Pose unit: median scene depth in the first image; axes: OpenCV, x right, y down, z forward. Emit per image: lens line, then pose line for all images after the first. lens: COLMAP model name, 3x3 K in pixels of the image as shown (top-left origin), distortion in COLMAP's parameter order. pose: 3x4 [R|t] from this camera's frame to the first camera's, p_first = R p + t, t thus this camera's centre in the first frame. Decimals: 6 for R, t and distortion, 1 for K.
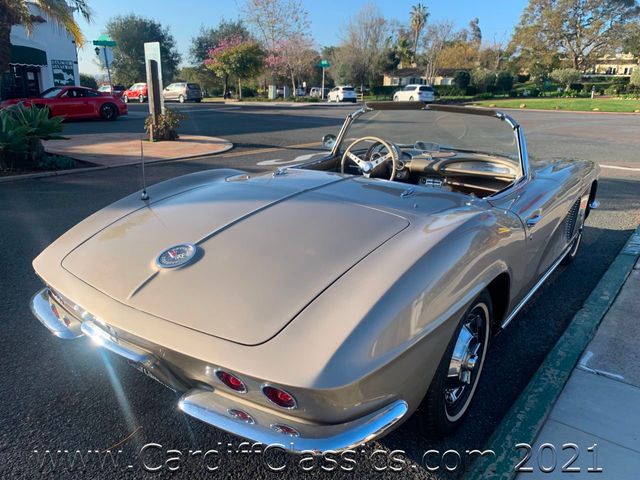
lens RADIAL K [[486.2, 0, 323.6], [0, 486.2, 239.2], [0, 0, 1]] dist [0.003561, 0.006051]
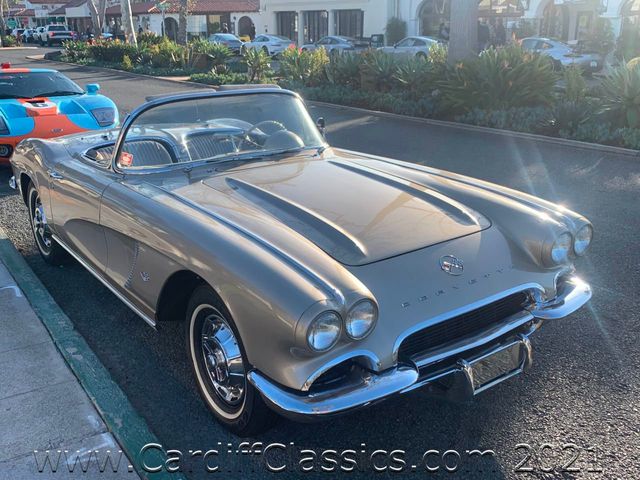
lens RADIAL K [[655.5, 0, 320.0], [0, 655.5, 240.0], [0, 0, 1]] dist [0.000755, 0.000651]
pose [[-0.295460, 0.283501, -0.912321, 0.370888], [-0.282651, 0.886263, 0.366942, -0.144093], [0.912585, 0.366285, -0.181724, 0.404577]]
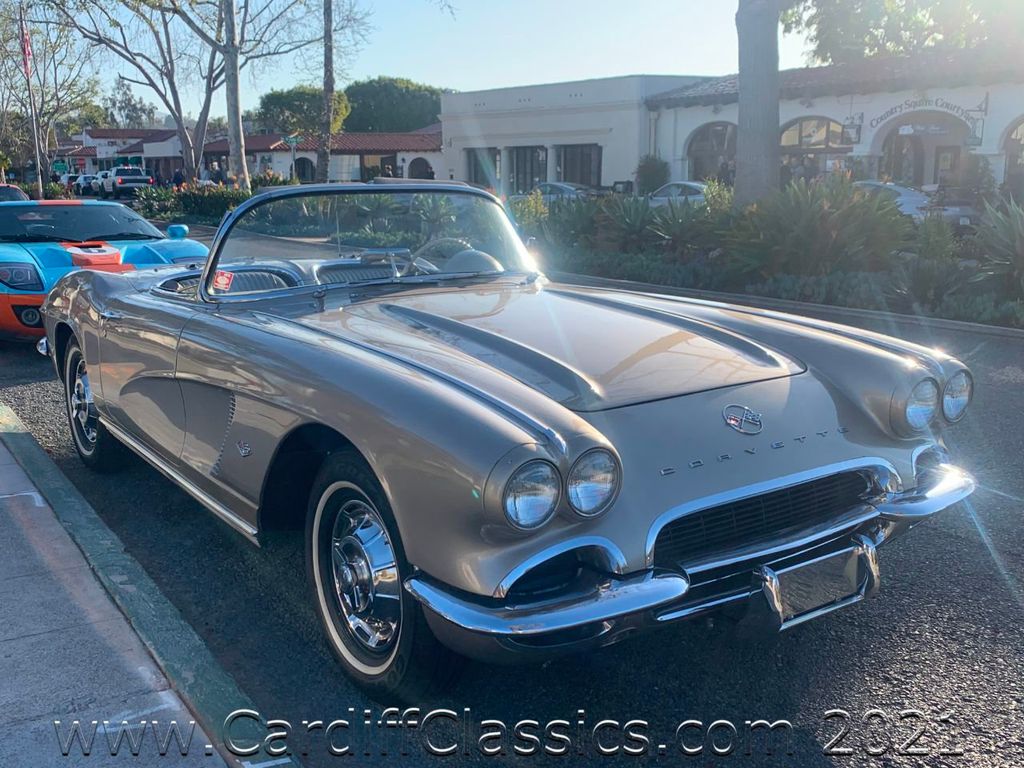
lens RADIAL K [[1047.7, 0, 514.2], [0, 1047.7, 383.5], [0, 0, 1]] dist [0.021164, -0.040959]
pose [[-0.313651, 0.166798, -0.934773, 0.374848], [-0.287615, 0.921515, 0.260938, -0.116848], [0.904931, 0.350698, -0.241060, 0.415436]]
